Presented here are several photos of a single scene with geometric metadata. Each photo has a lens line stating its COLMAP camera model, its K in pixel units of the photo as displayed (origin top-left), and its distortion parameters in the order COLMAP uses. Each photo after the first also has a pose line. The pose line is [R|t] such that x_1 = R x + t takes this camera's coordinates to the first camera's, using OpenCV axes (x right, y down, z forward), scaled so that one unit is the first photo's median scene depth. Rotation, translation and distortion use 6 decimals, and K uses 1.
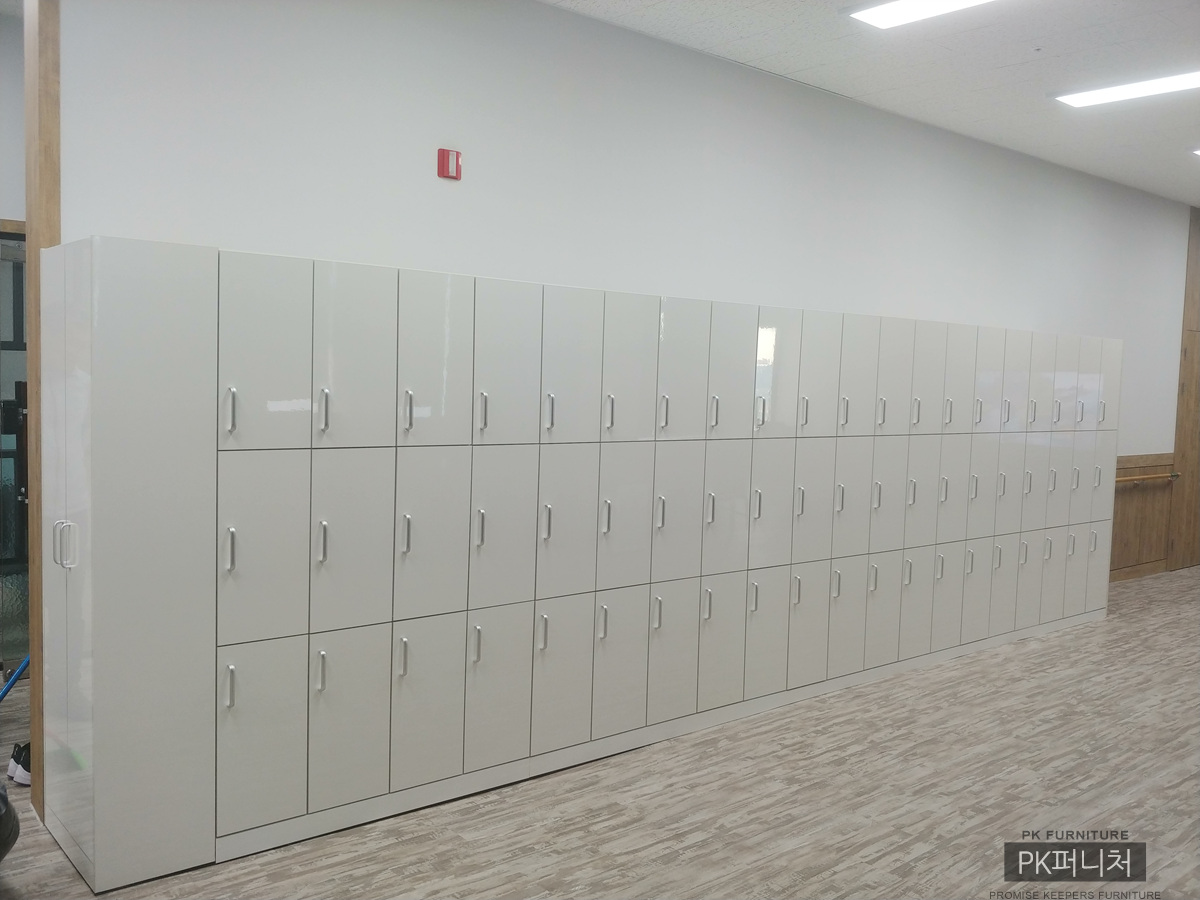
lens RADIAL K [[1060.0, 0, 600.0], [0, 1060.0, 450.0], [0, 0, 1]] dist [-0.002427, -0.005846]
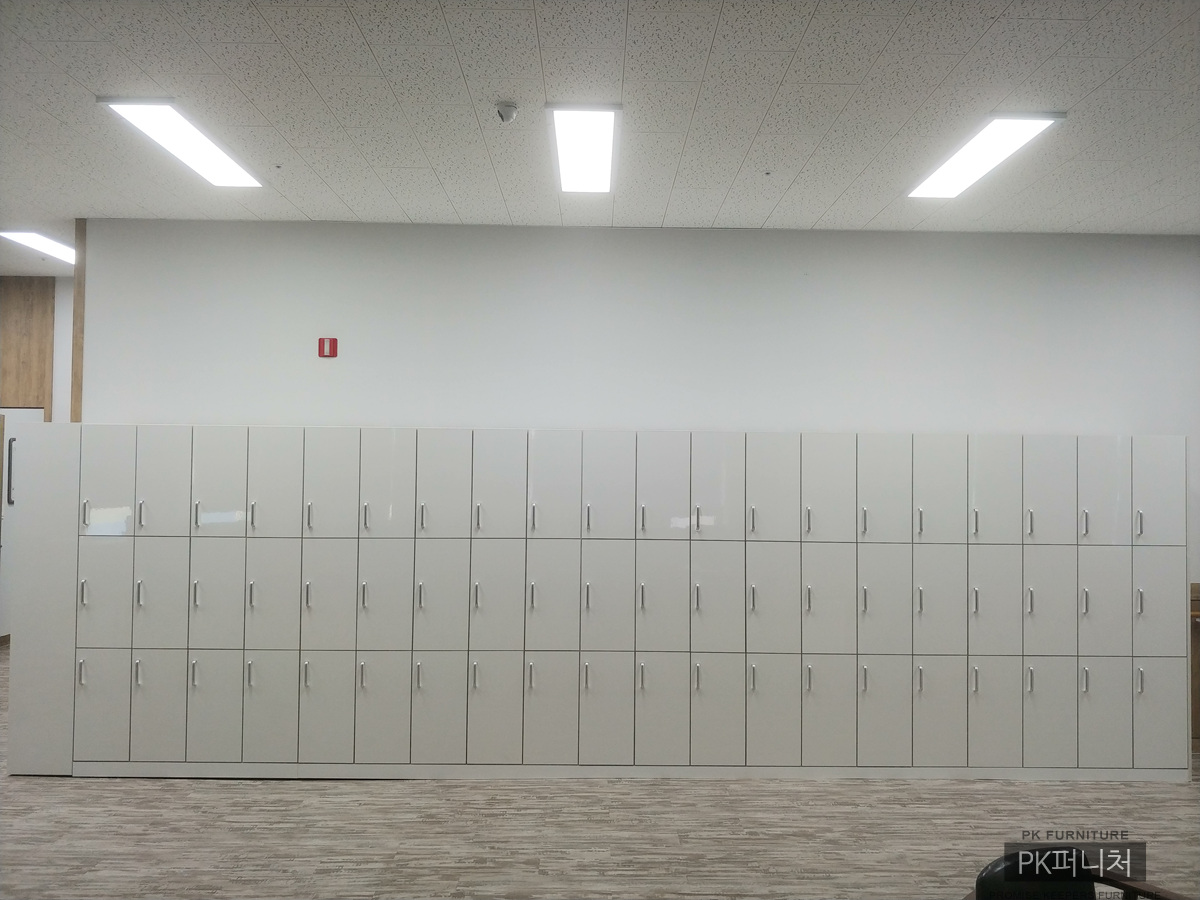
lens RADIAL K [[1060.0, 0, 600.0], [0, 1060.0, 450.0], [0, 0, 1]] dist [-0.002427, -0.005846]
pose [[0.770039, -0.035681, -0.636998, 1.103006], [-0.031178, 0.995137, -0.093433, -0.003385], [0.637234, 0.091807, 0.765182, 0.139667]]
